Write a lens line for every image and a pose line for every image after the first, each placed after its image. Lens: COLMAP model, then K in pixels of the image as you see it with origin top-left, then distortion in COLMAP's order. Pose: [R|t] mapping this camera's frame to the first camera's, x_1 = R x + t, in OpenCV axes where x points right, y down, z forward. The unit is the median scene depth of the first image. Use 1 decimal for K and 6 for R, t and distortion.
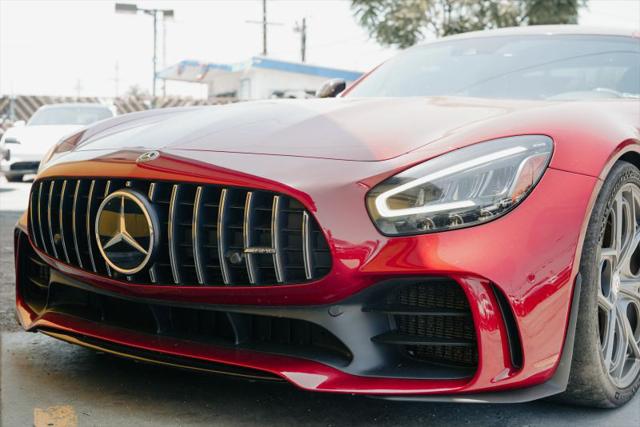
lens RADIAL K [[908.4, 0, 320.0], [0, 908.4, 213.5], [0, 0, 1]] dist [0.008288, 0.054441]
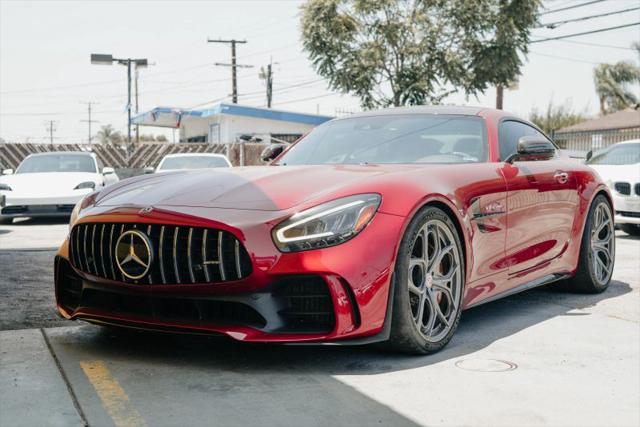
lens RADIAL K [[908.4, 0, 320.0], [0, 908.4, 213.5], [0, 0, 1]] dist [0.008288, 0.054441]
pose [[0.999376, -0.020461, 0.028799, 0.081539], [0.021563, 0.999026, -0.038498, 0.015349], [-0.027984, 0.039095, 0.998844, -0.663389]]
